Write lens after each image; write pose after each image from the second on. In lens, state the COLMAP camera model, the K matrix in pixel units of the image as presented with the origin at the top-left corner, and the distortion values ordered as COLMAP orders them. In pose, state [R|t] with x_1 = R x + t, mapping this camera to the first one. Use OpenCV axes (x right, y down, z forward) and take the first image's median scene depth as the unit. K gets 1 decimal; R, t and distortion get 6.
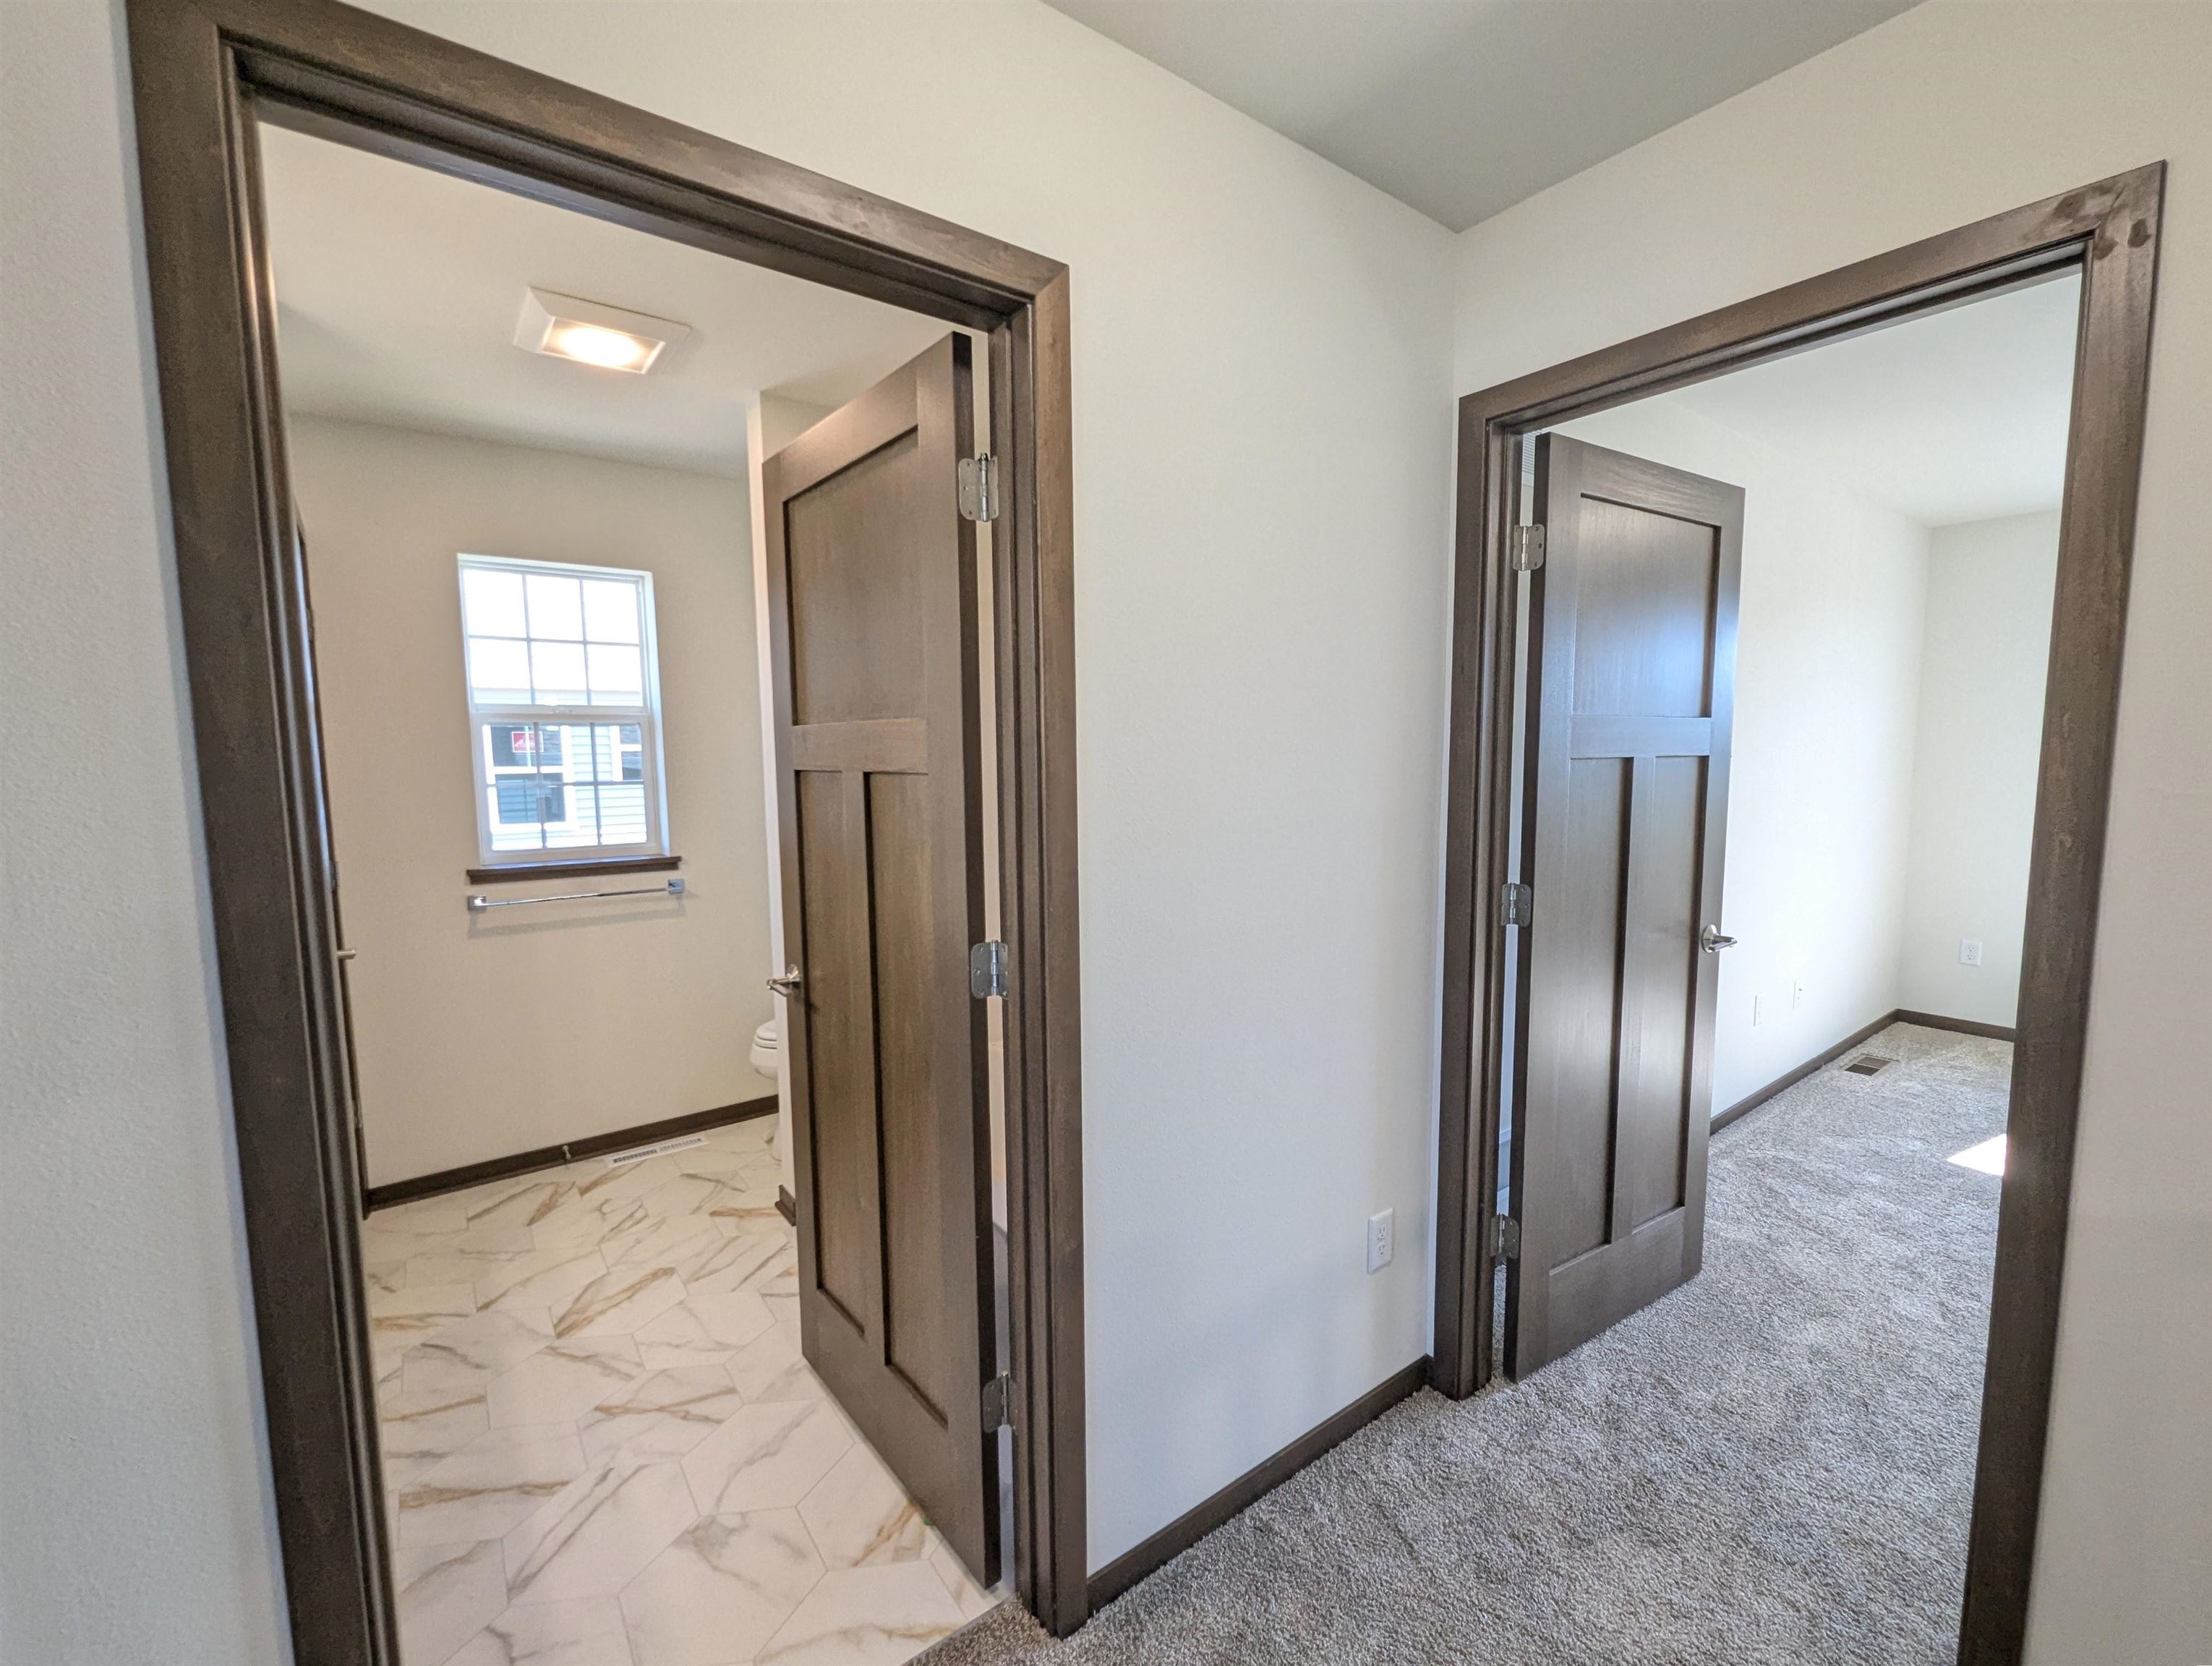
lens RADIAL K [[928.6, 0, 1107.7], [0, 928.6, 841.0], [0, 0, 1]] dist [0.002119, 0.000196]
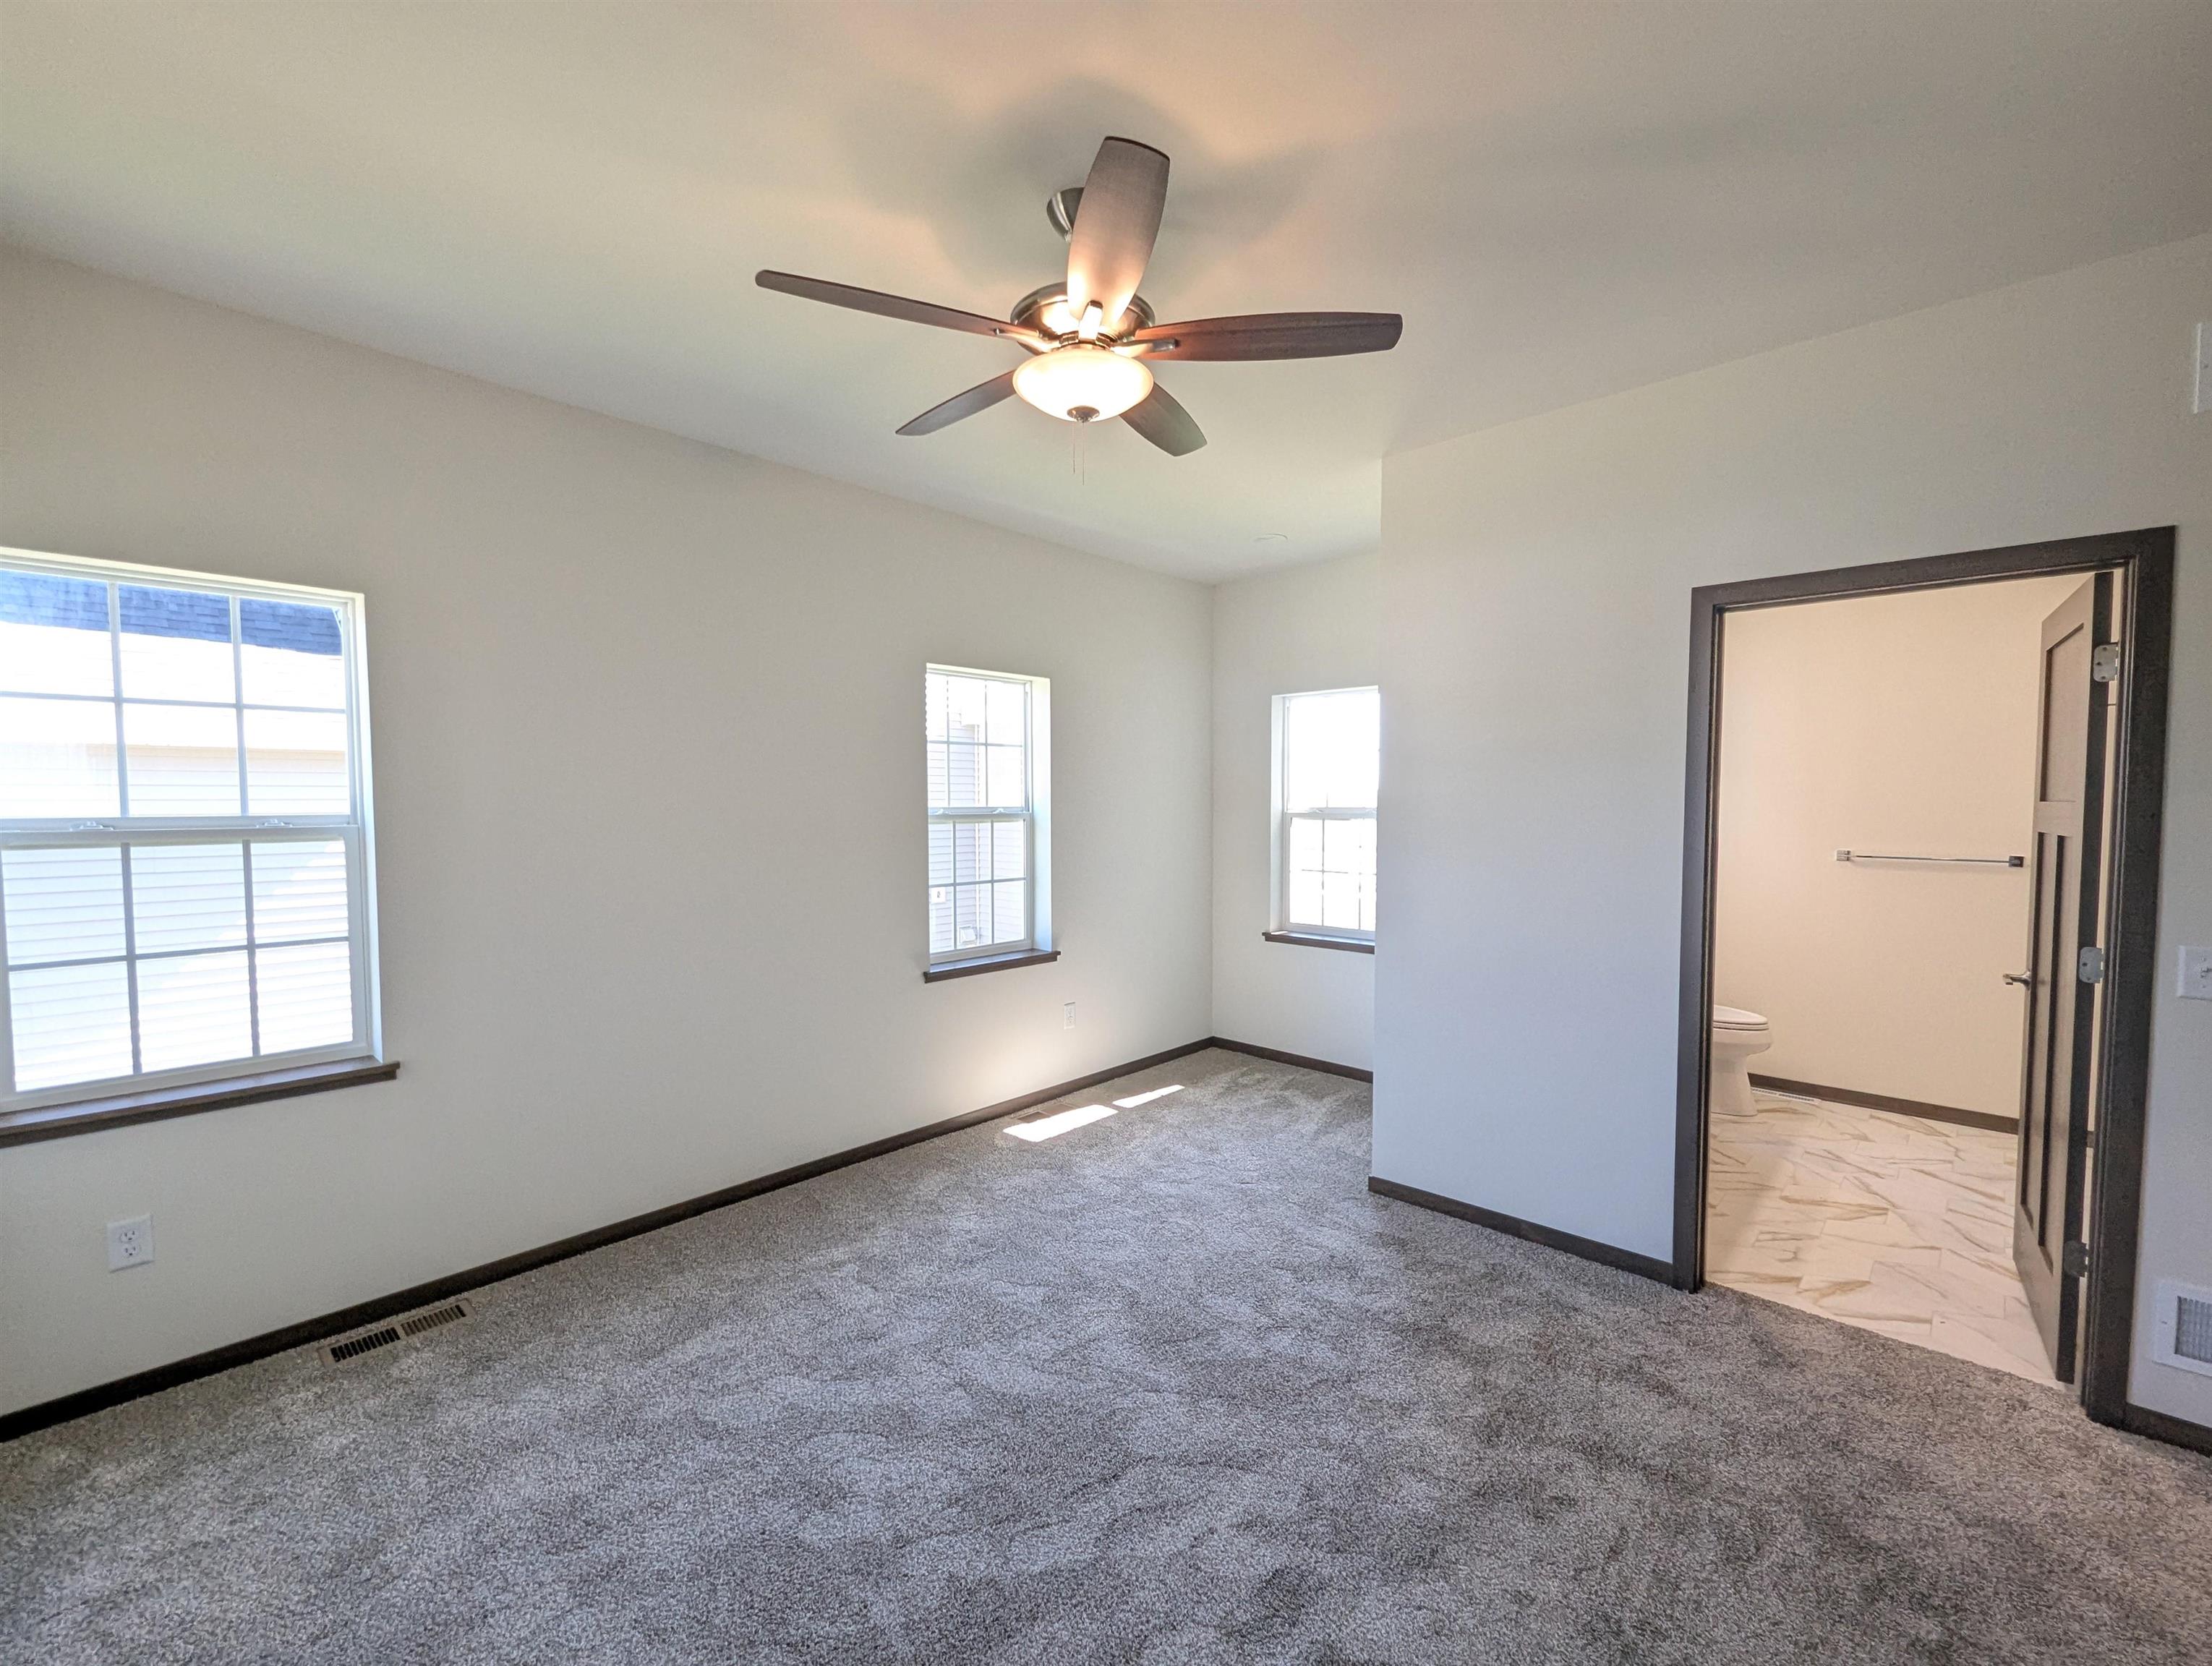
lens RADIAL K [[928.6, 0, 1107.7], [0, 928.6, 841.0], [0, 0, 1]] dist [0.002119, 0.000196]
pose [[-0.166176, -0.045933, 0.985026, -1.453446], [0.099154, 0.993073, 0.063036, -0.211531], [-0.981098, 0.108144, -0.160471, 1.912958]]
